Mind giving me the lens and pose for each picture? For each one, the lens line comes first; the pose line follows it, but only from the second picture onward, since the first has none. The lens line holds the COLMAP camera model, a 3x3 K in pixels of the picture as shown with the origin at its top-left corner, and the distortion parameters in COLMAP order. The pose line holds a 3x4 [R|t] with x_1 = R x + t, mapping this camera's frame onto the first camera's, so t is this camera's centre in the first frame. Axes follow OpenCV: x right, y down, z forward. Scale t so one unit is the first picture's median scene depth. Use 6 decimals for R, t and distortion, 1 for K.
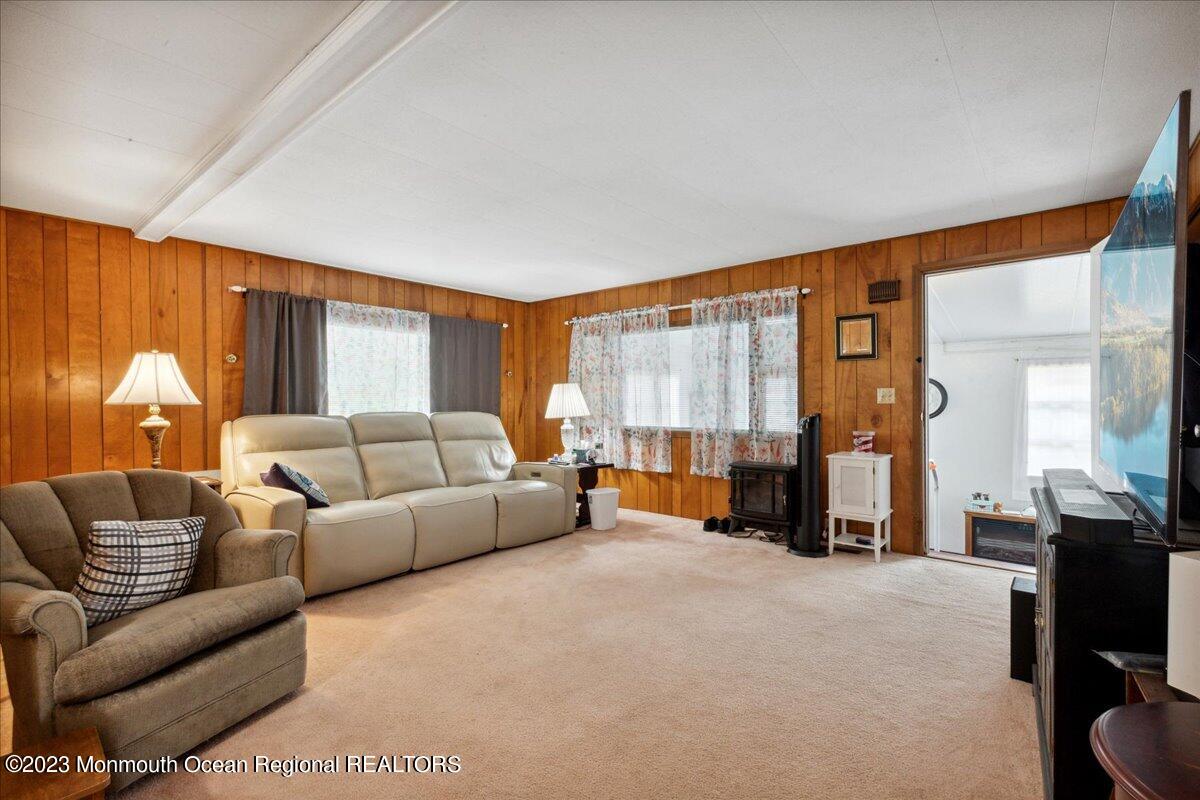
lens RADIAL K [[538.8, 0, 599.1], [0, 538.8, 402.5], [0, 0, 1]] dist [0.001747, -0.003078]
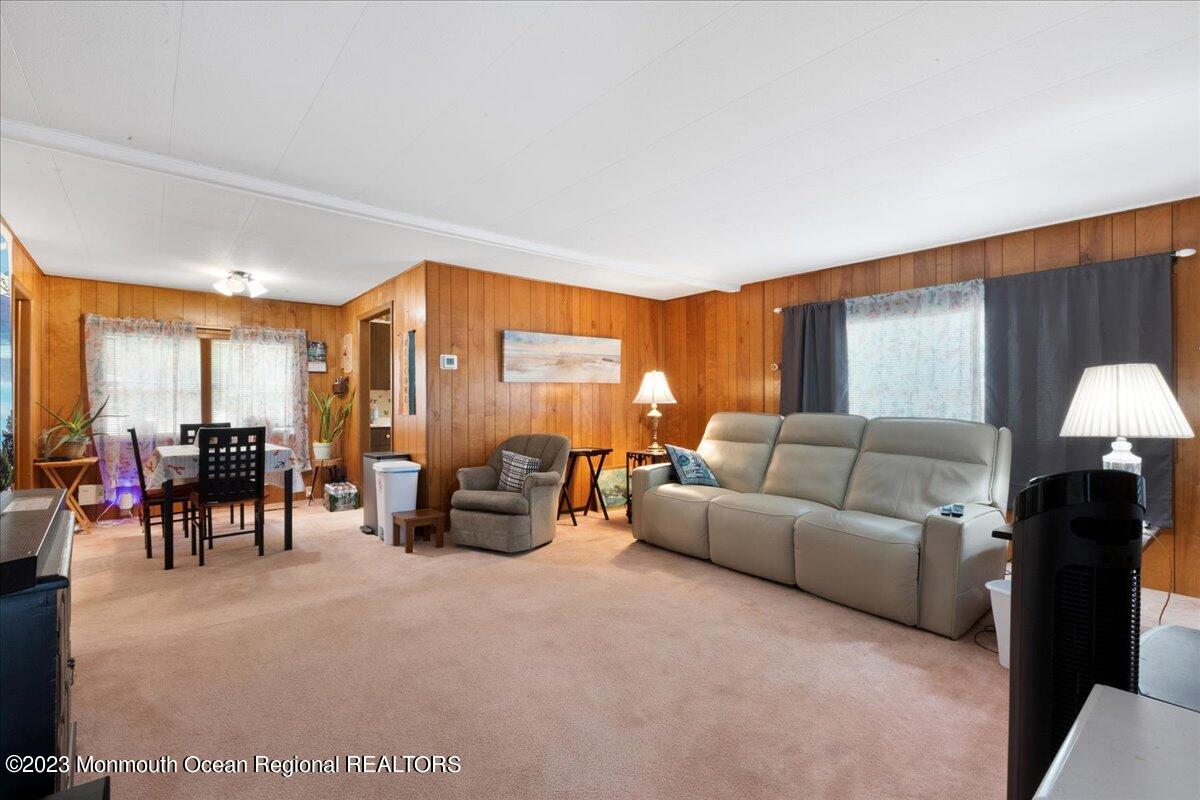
lens RADIAL K [[538.8, 0, 601.4], [0, 538.8, 400.2], [0, 0, 1]] dist [0.001747, -0.003078]
pose [[-0.167206, 0.003247, -0.985917, 0.600578], [-0.001912, 0.999992, 0.003618, -0.007988], [0.985920, 0.002490, -0.167198, 0.783481]]
